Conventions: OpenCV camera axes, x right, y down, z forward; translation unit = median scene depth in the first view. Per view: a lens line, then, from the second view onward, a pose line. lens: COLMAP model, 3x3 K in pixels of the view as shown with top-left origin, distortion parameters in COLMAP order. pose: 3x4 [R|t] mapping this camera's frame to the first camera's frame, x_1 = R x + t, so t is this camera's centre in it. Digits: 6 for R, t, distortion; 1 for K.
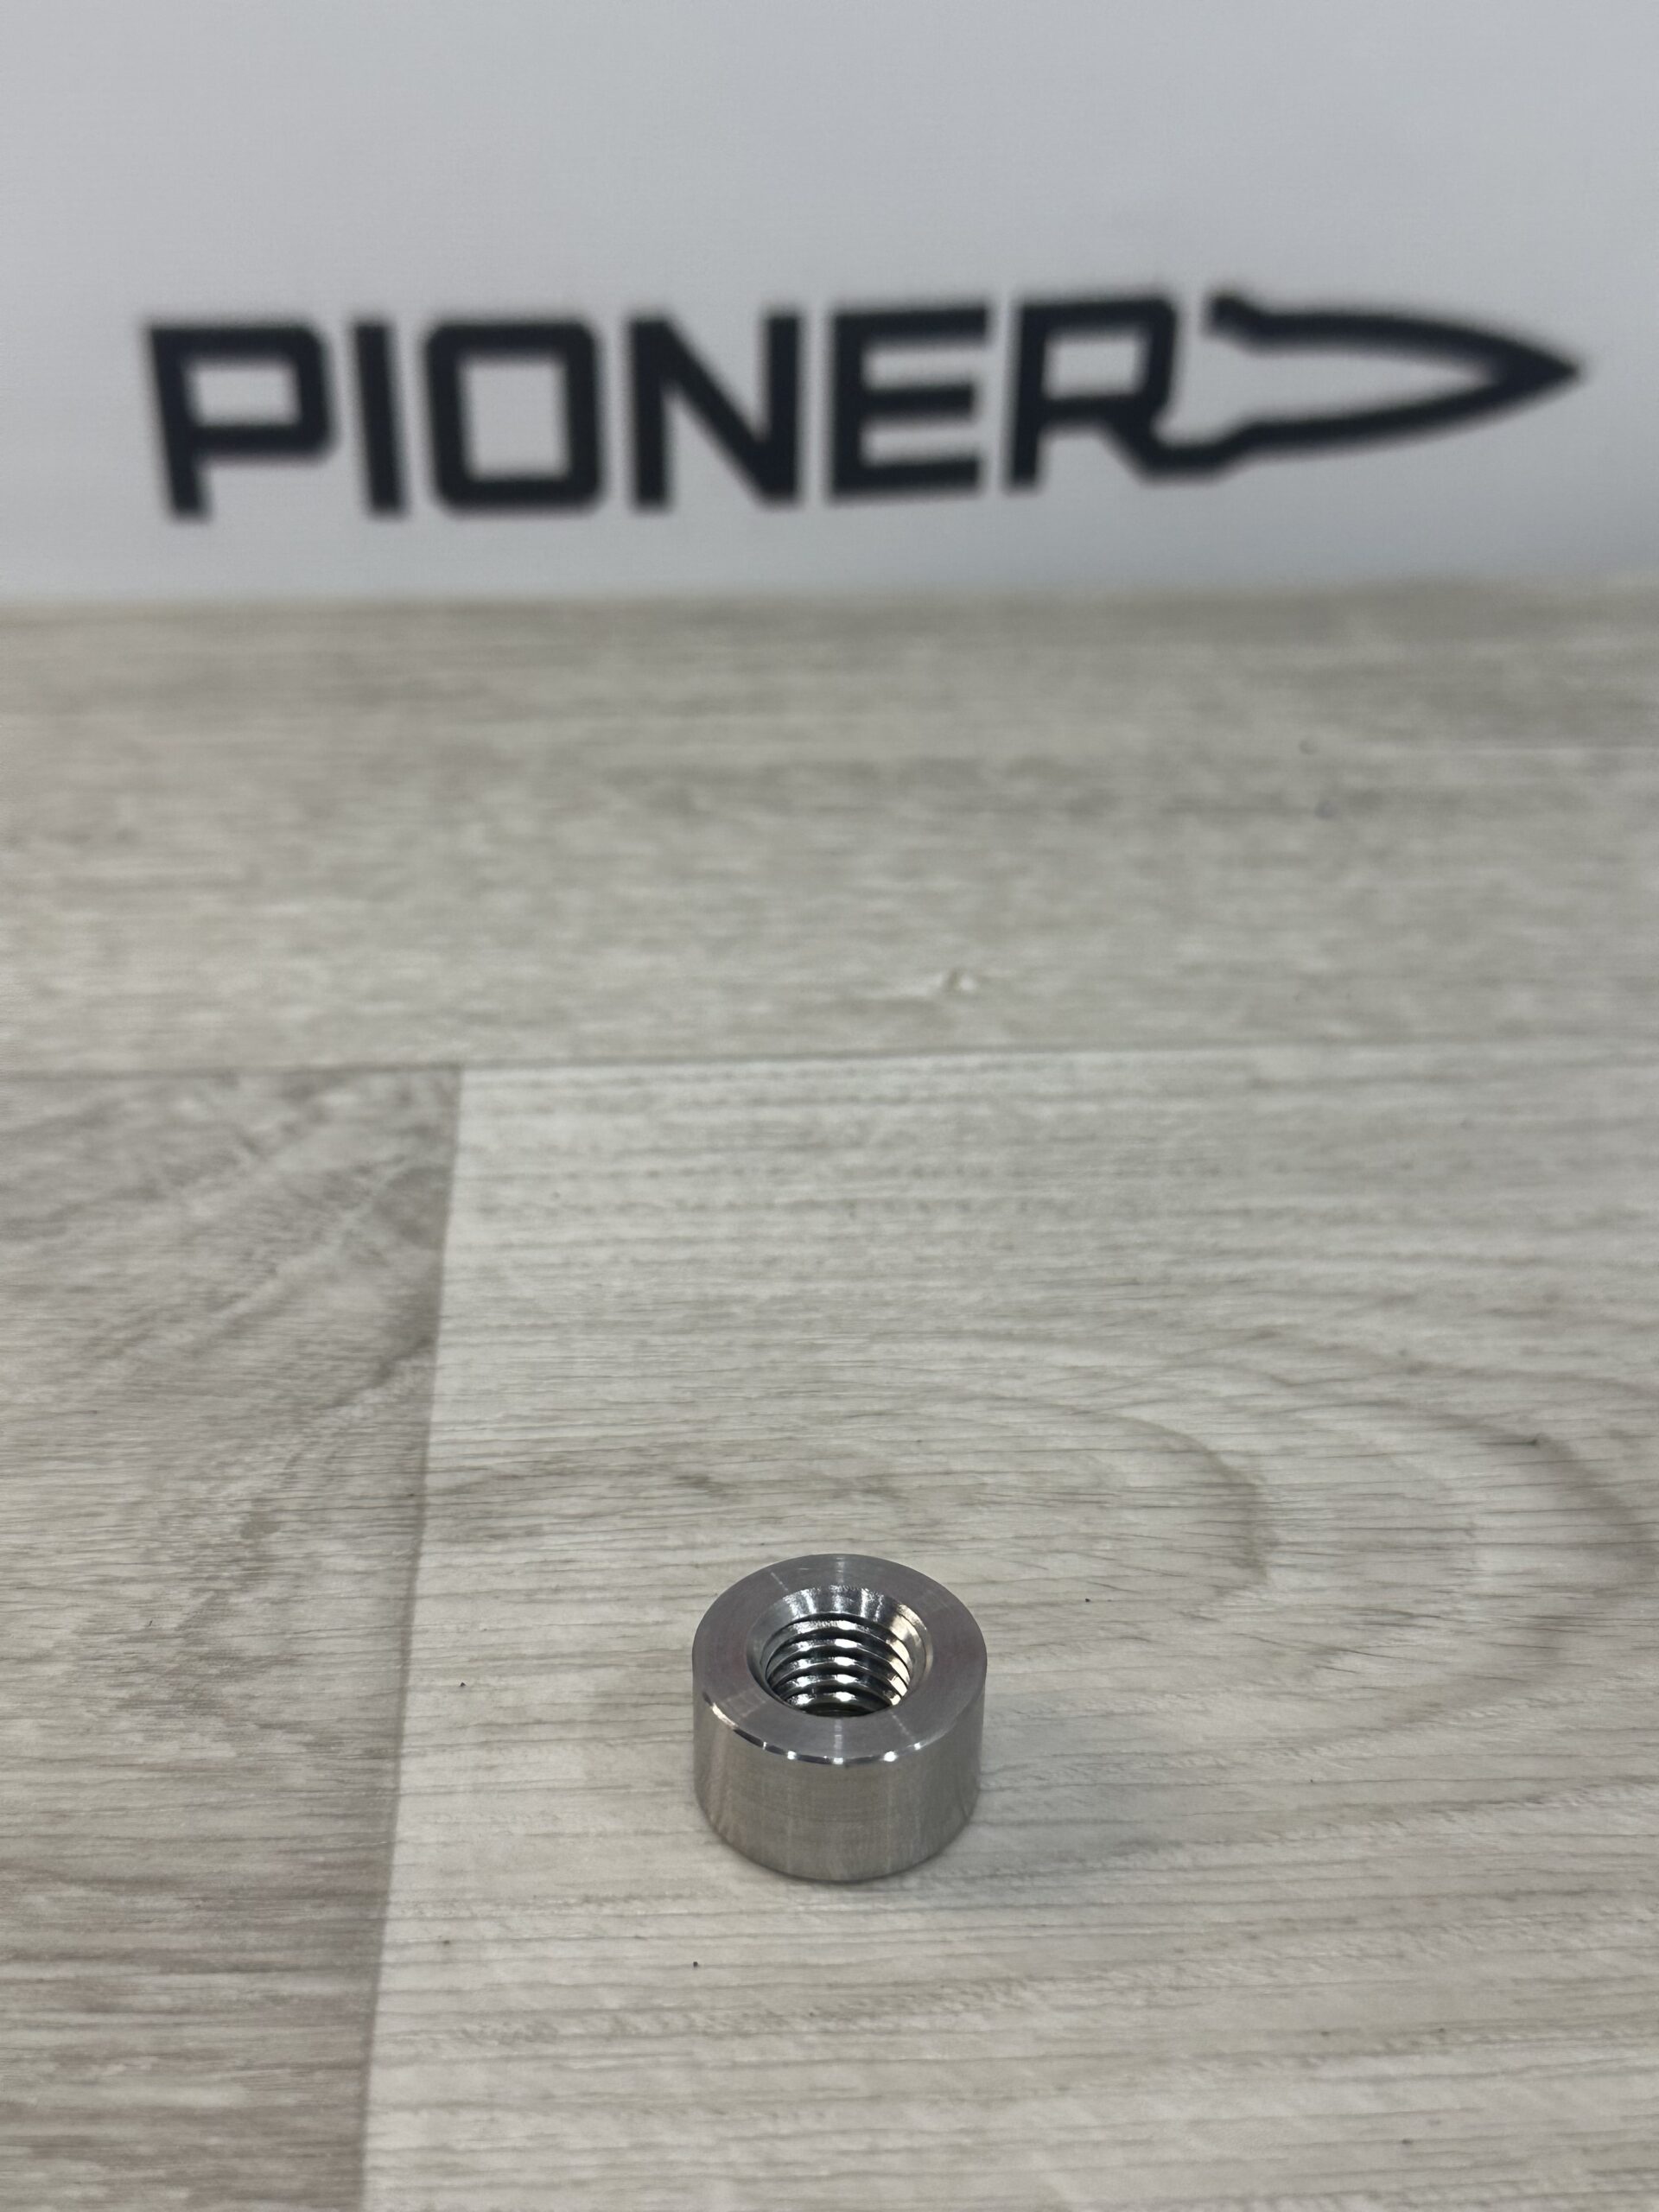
lens RADIAL K [[2639.7, 0, 775.7], [0, 2639.7, 1140.6], [0, 0, 1]] dist [0.085929, 0.000000]
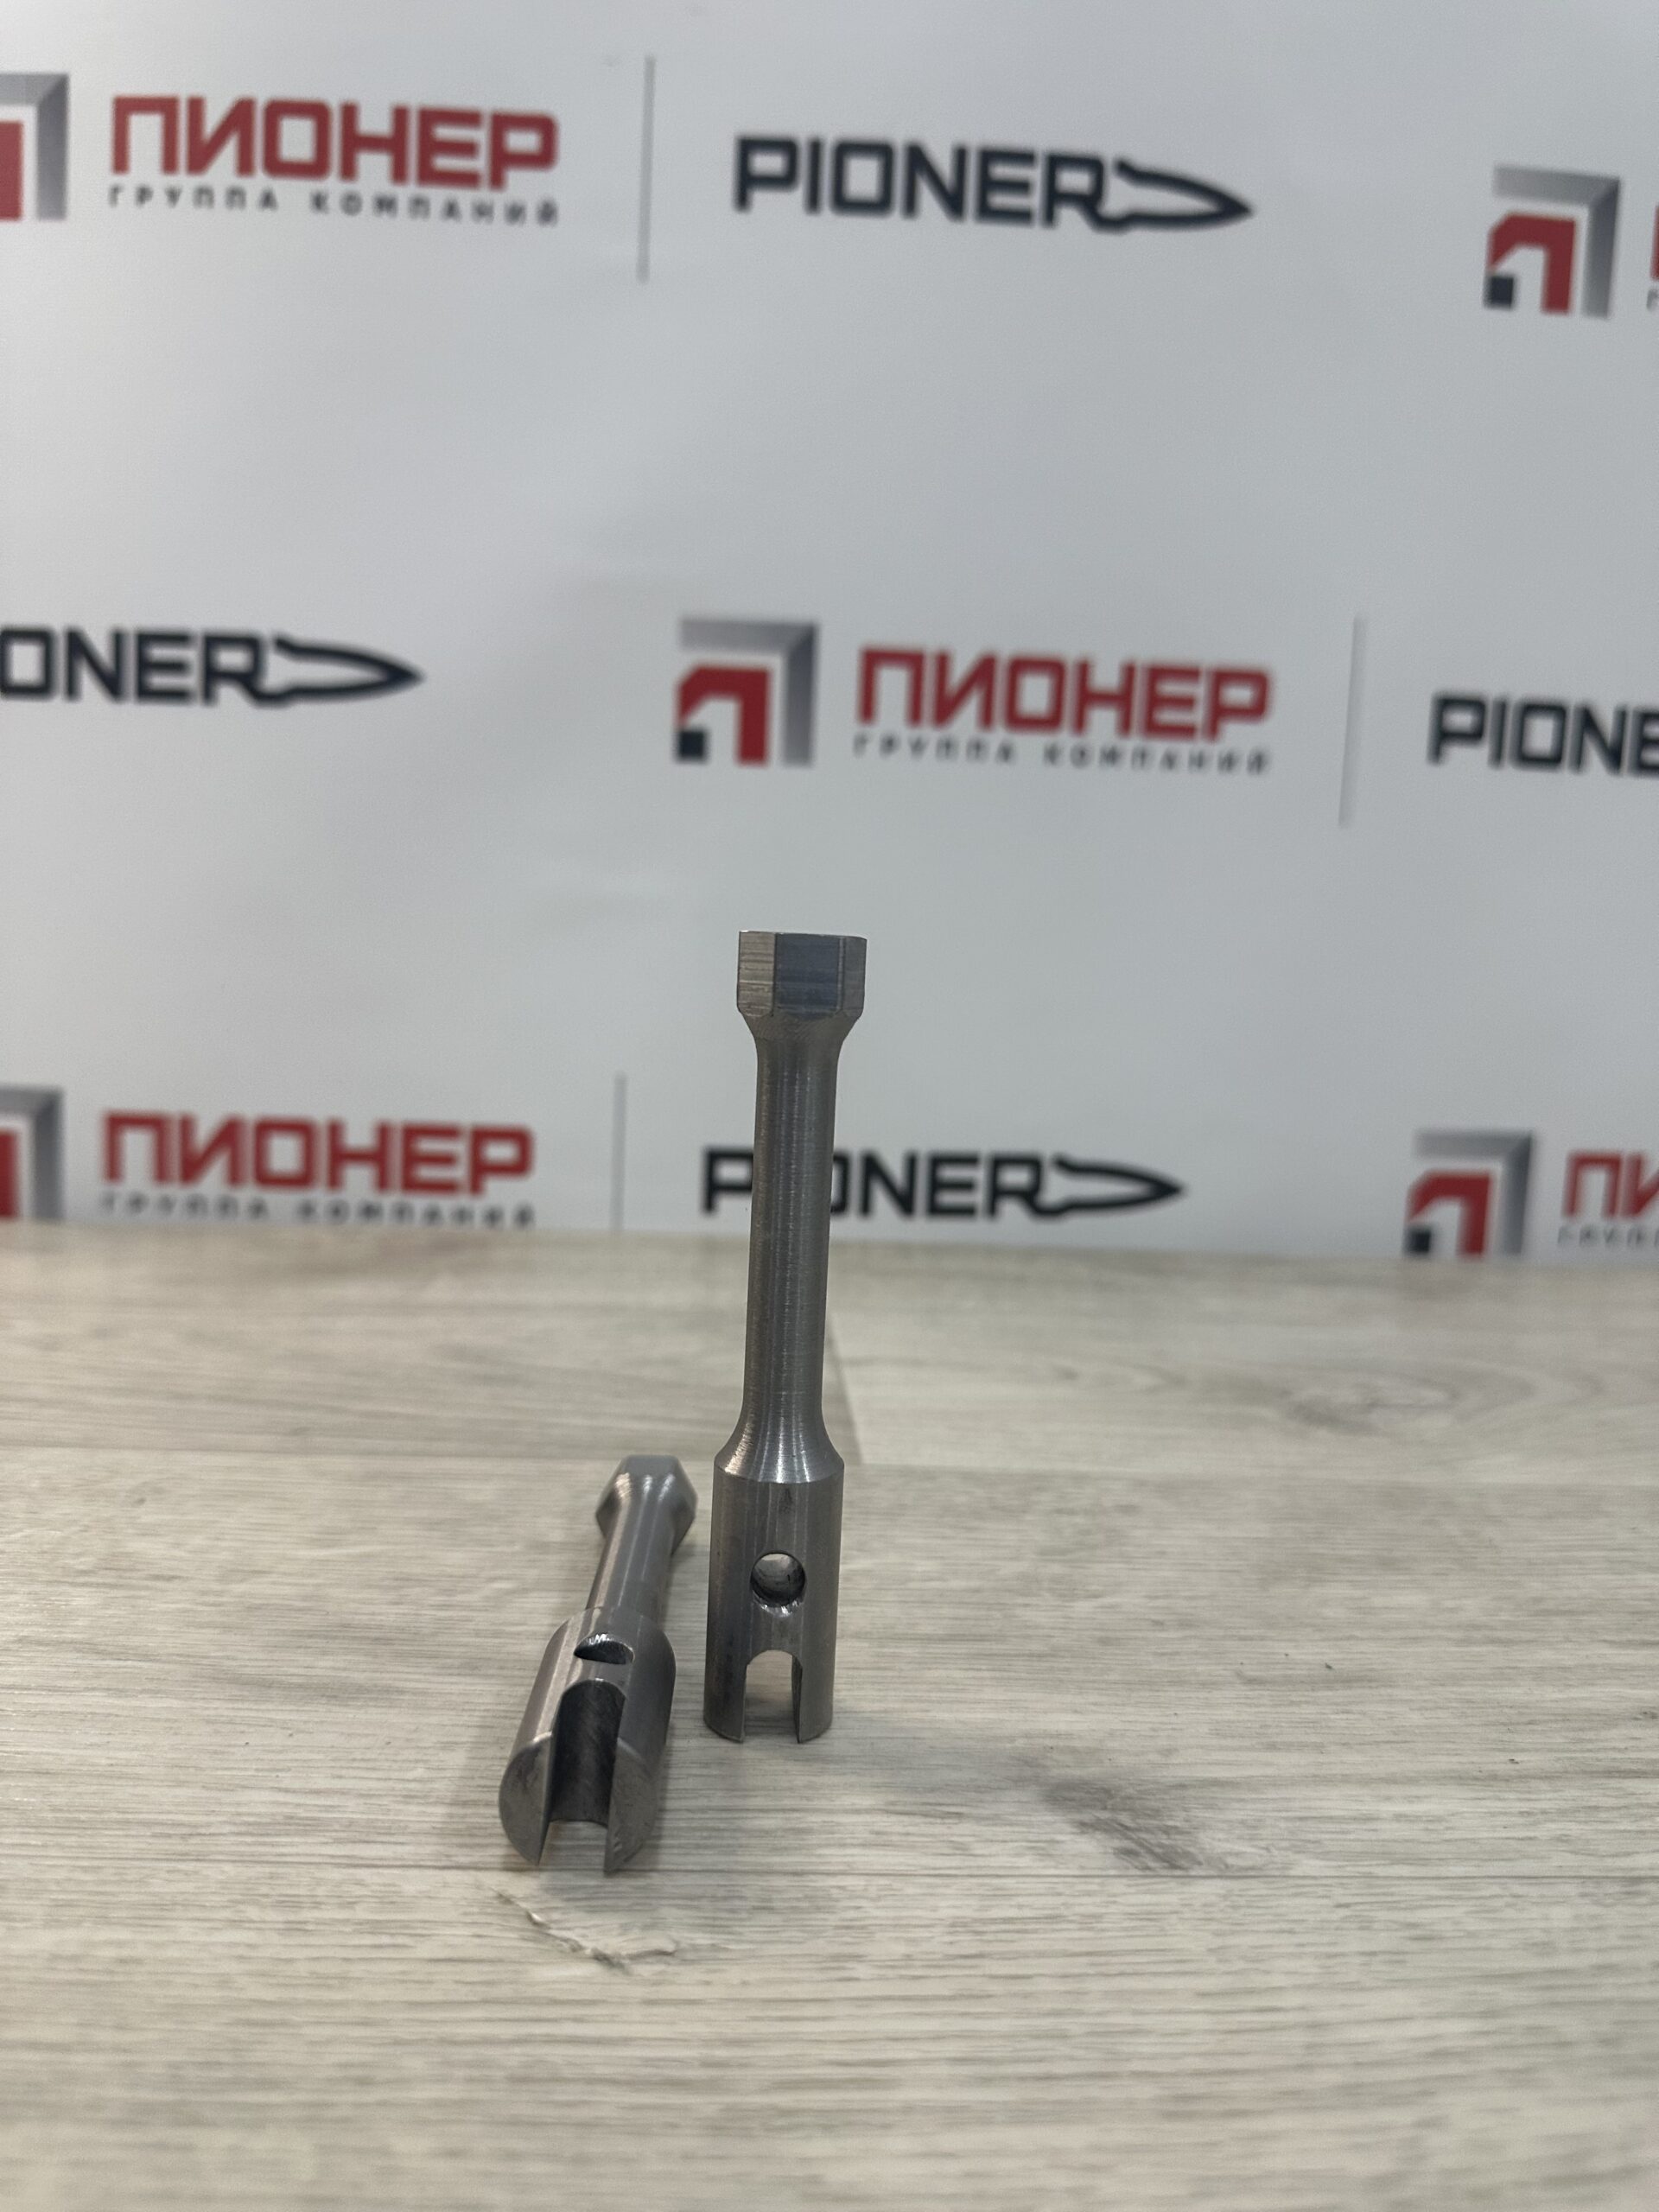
lens RADIAL K [[1615.8, 0, 814.1], [0, 1615.8, 1125.8], [0, 0, 1]] dist [0.015348, -0.029067]
pose [[0.999498, 0.030590, -0.008210, -0.092427], [-0.030931, 0.886949, -0.460830, 0.500551], [-0.006815, 0.460853, 0.887450, -0.624633]]
